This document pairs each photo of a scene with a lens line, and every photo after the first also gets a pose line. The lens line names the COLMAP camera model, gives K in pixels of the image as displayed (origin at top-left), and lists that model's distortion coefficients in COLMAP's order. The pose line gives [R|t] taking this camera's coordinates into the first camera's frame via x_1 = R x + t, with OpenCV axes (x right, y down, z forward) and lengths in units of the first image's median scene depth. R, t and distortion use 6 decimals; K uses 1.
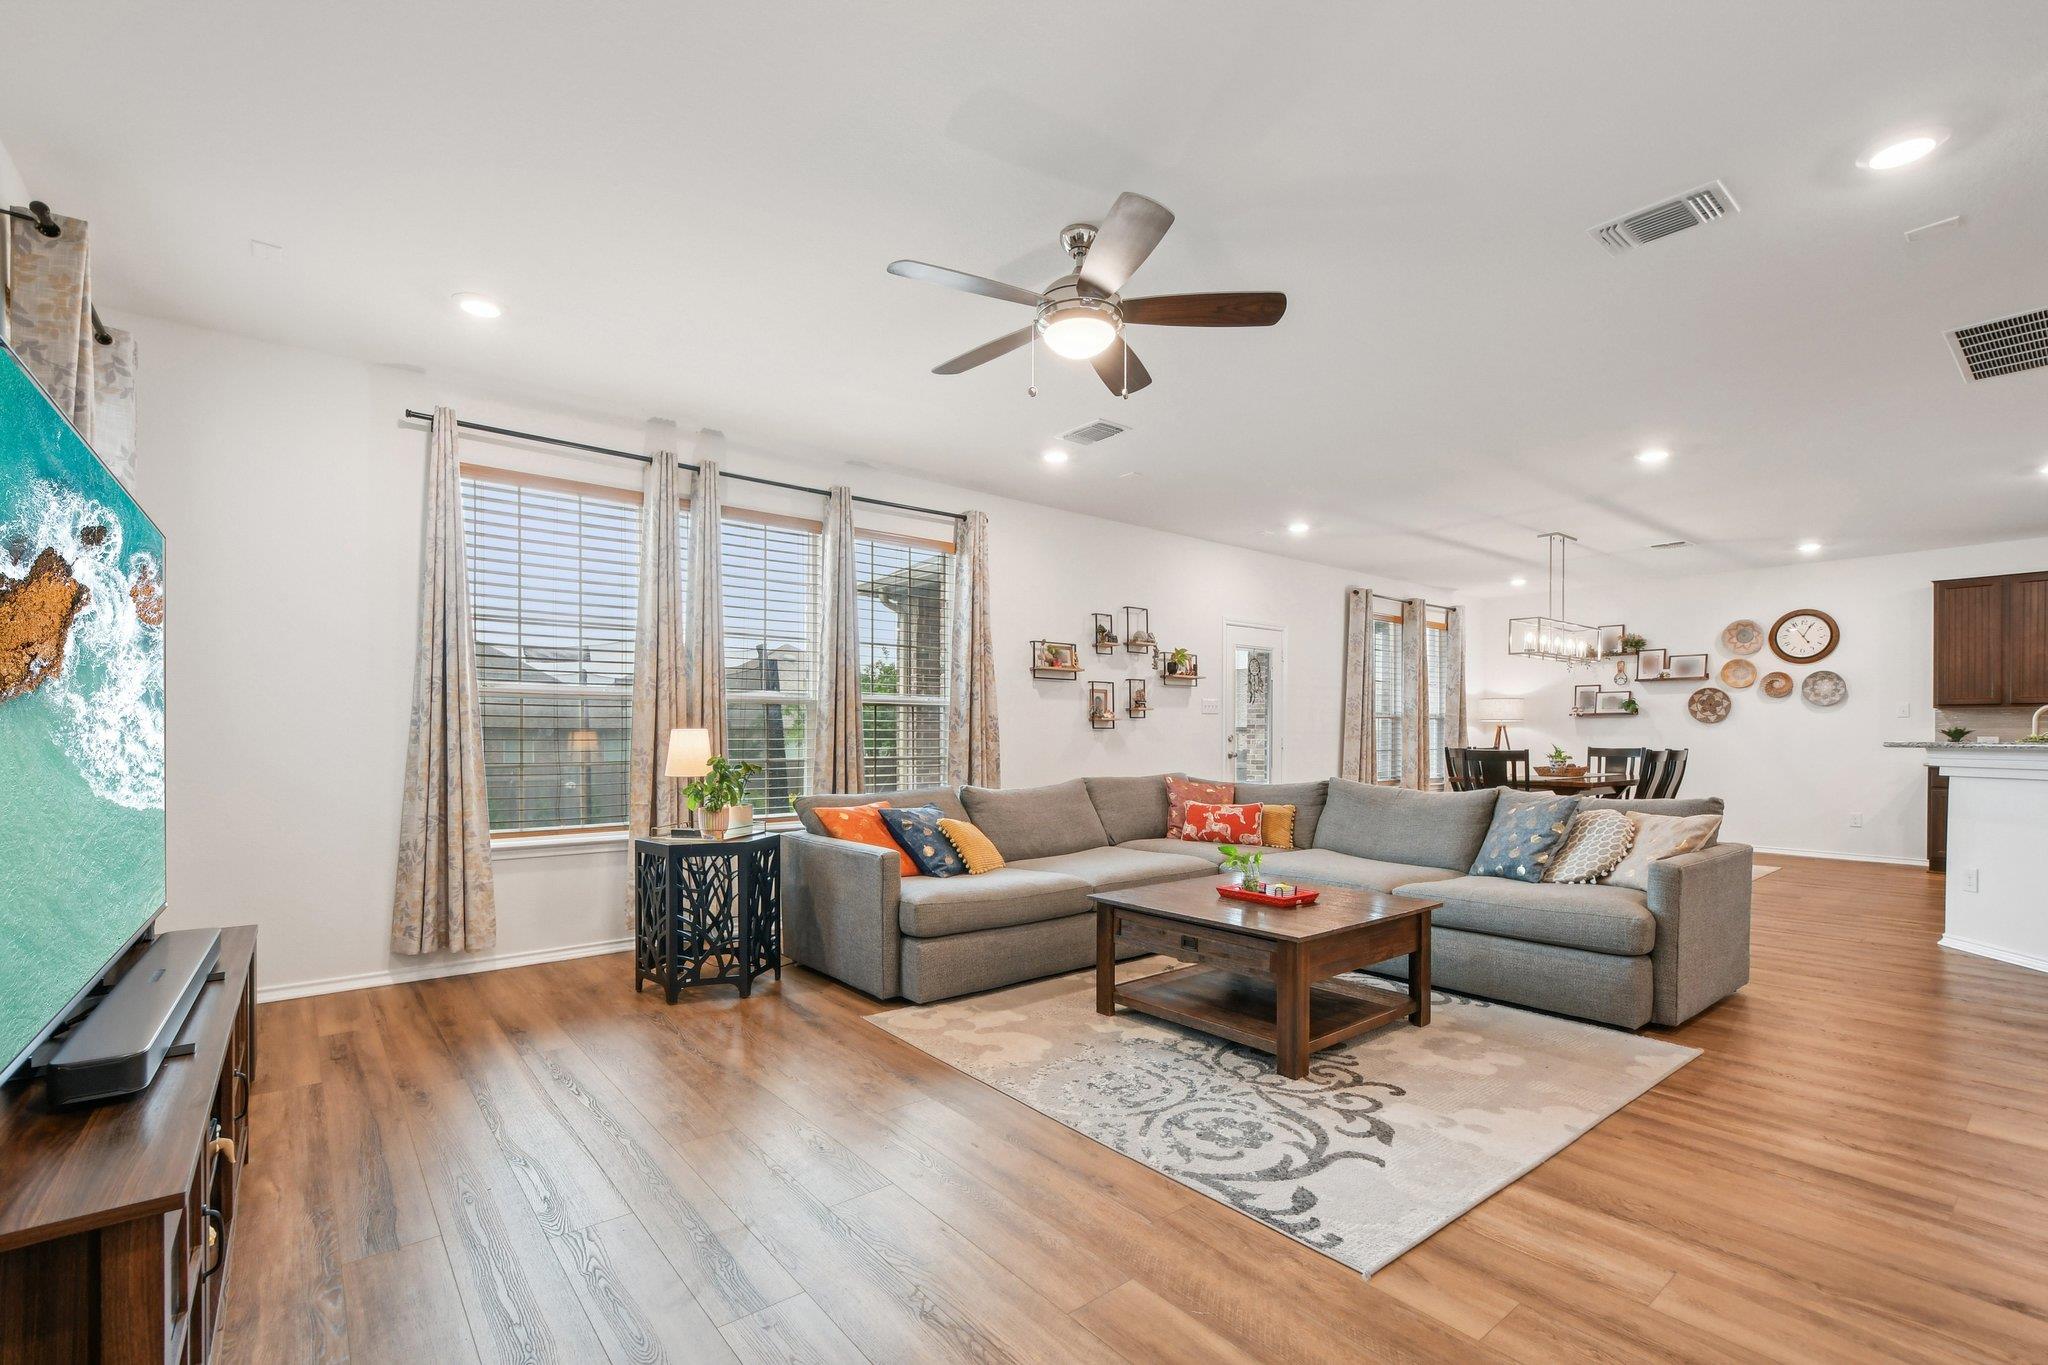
lens RADIAL K [[901.6, 0, 1016.8], [0, 901.6, 738.0], [0, 0, 1]] dist [0.005272, -0.006855]
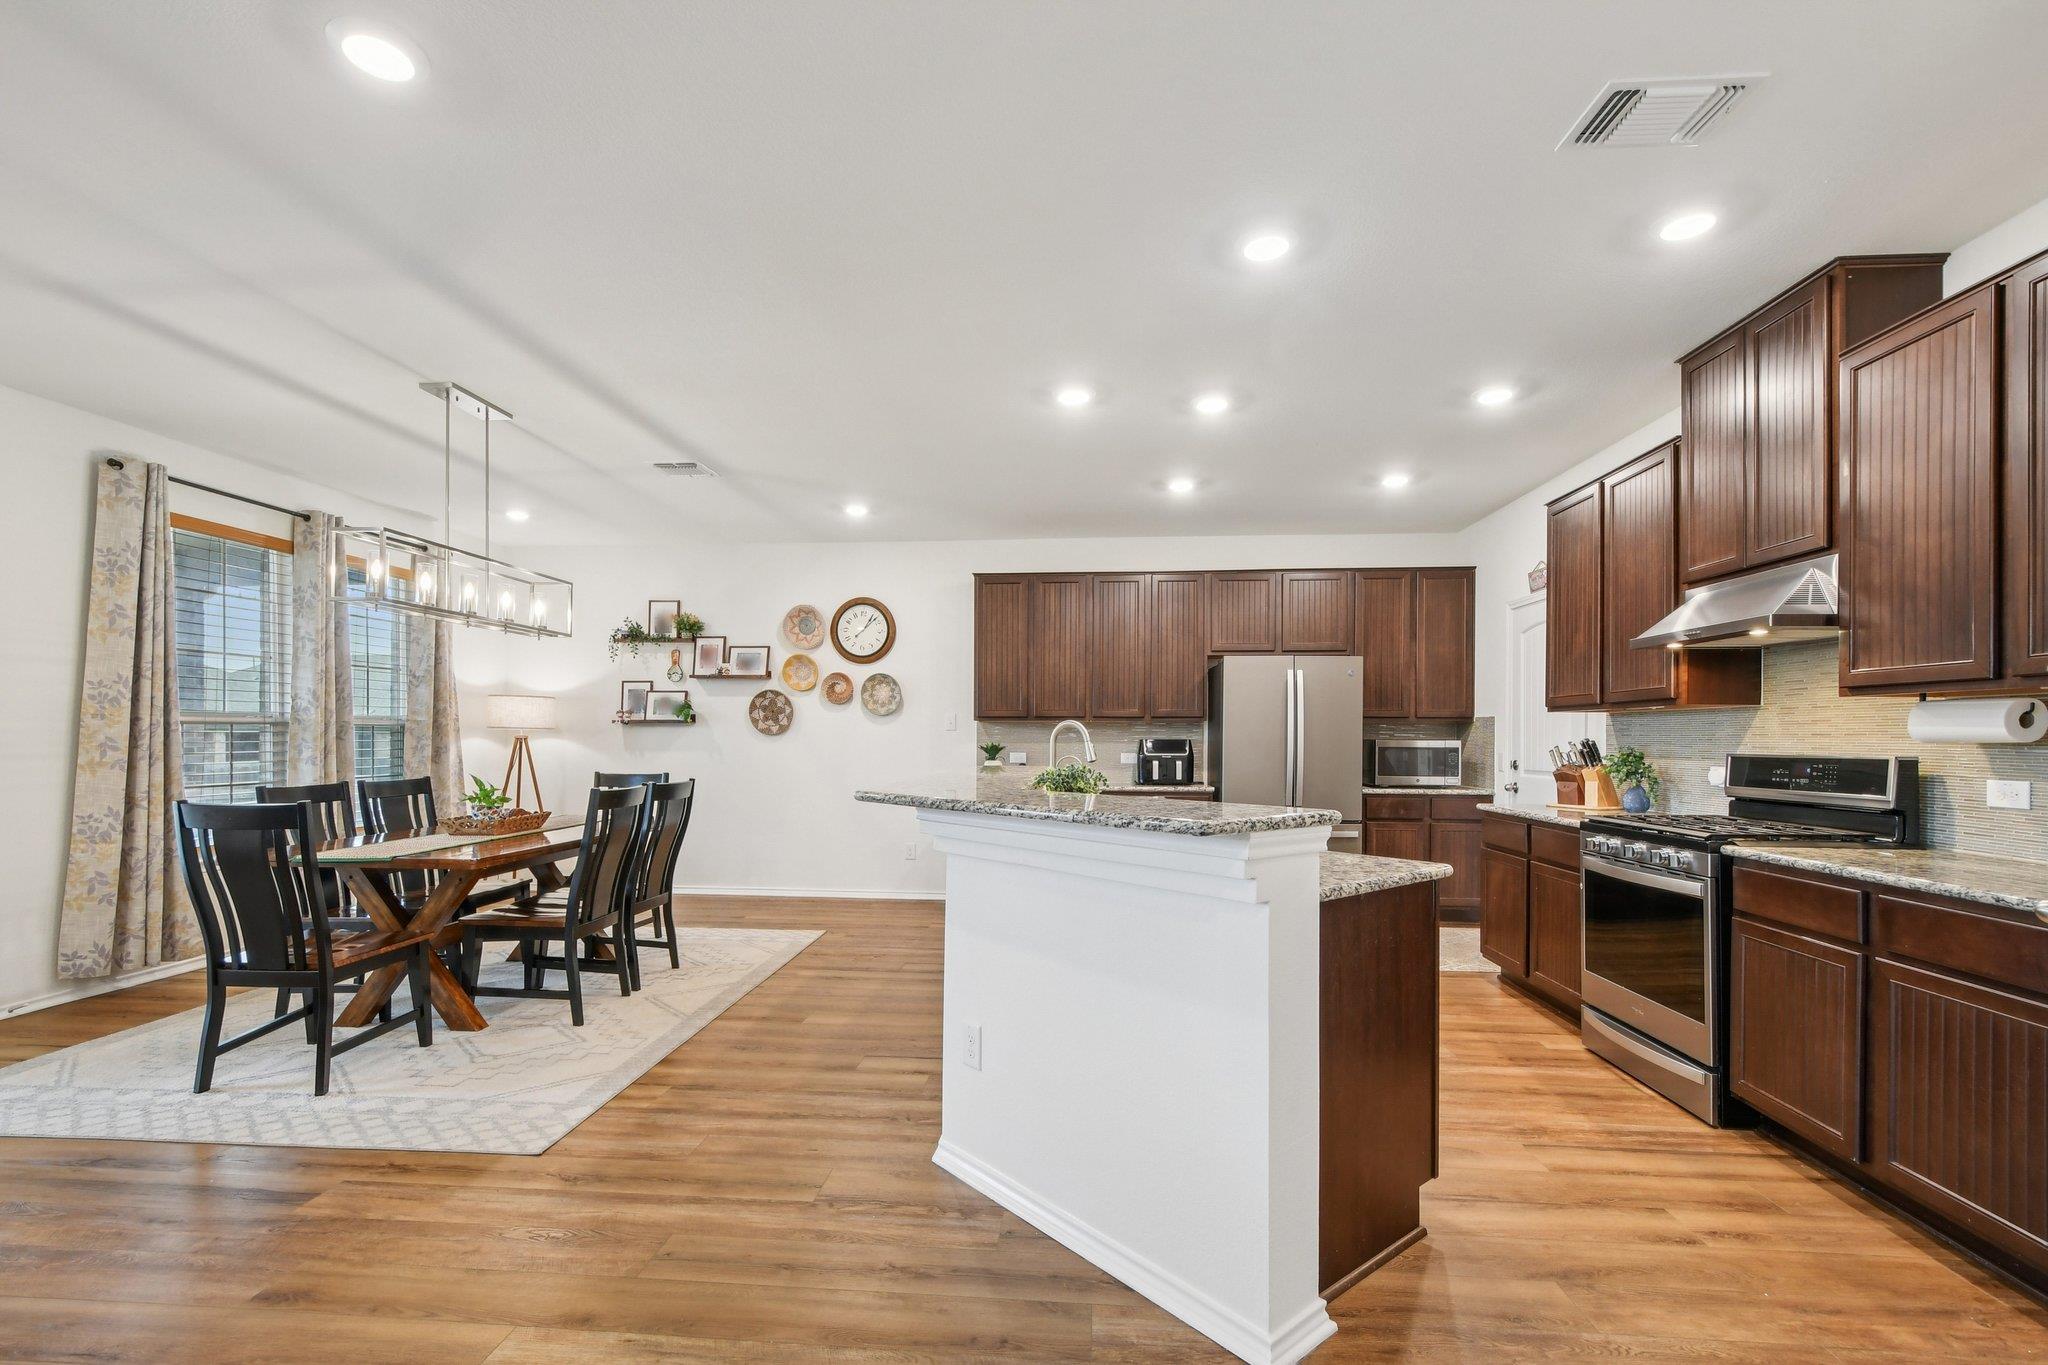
lens RADIAL K [[899.9, 0, 1015.3], [0, 899.9, 738.7], [0, 0, 1]] dist [0.005827, -0.004971]
pose [[0.692816, -0.002035, 0.721111, 0.420784], [0.000911, 0.999998, 0.001947, -0.017393], [-0.721114, -0.000691, 0.692817, 0.370059]]
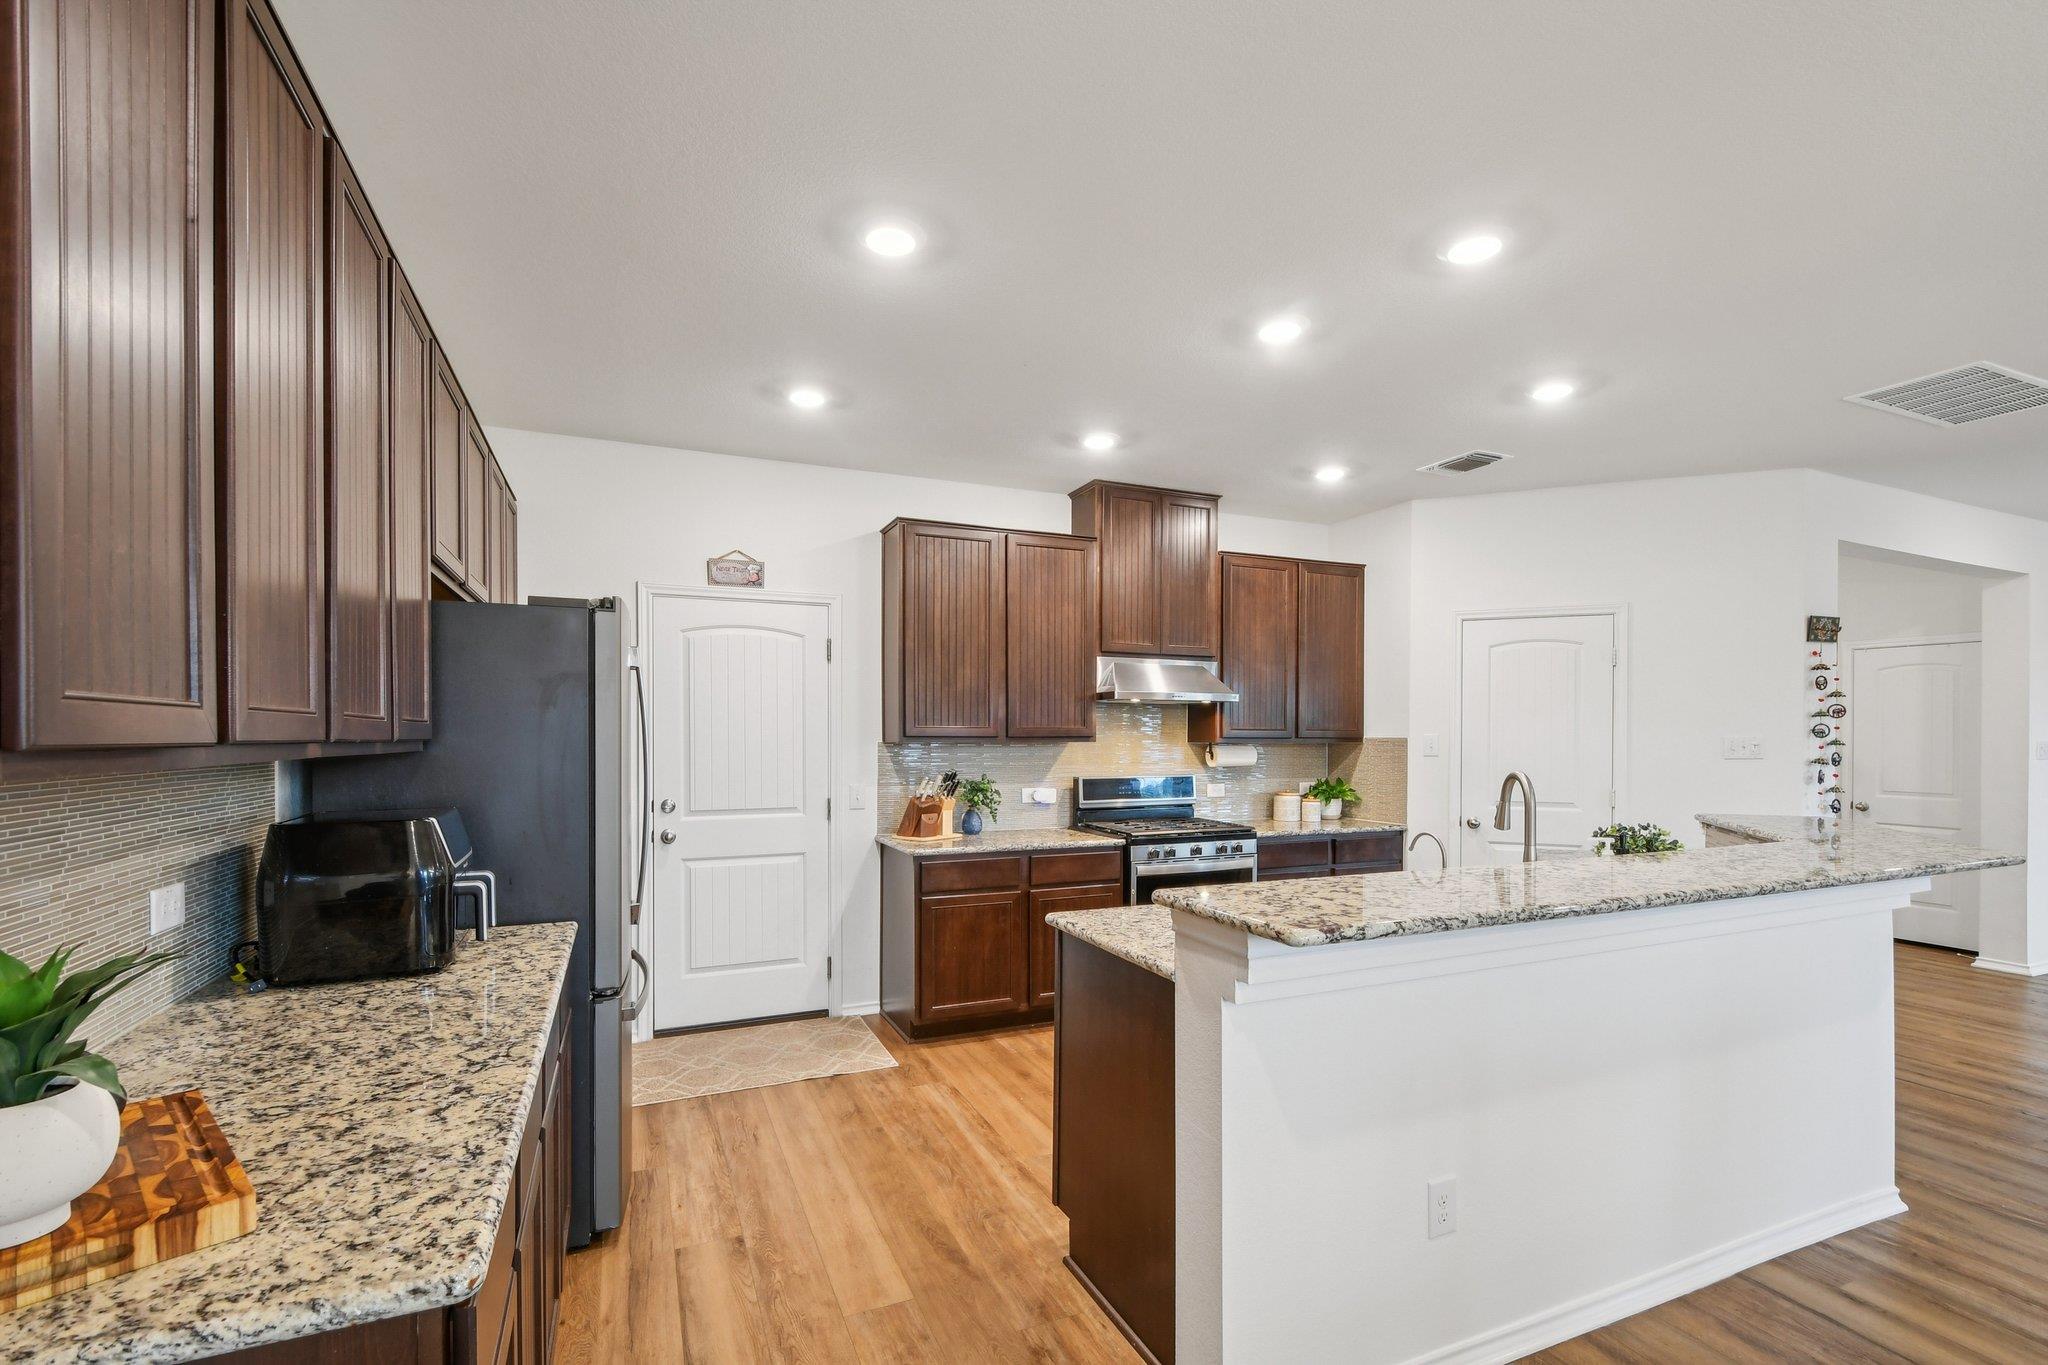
lens RADIAL K [[895.8, 0, 1014.3], [0, 895.8, 742.4], [0, 0, 1]] dist [-0.003596, -0.000751]
pose [[-0.962180, -0.007134, 0.272321, 0.887646], [-0.005466, 0.999961, 0.006883, -0.037661], [-0.272360, 0.005134, -0.962182, 1.057513]]
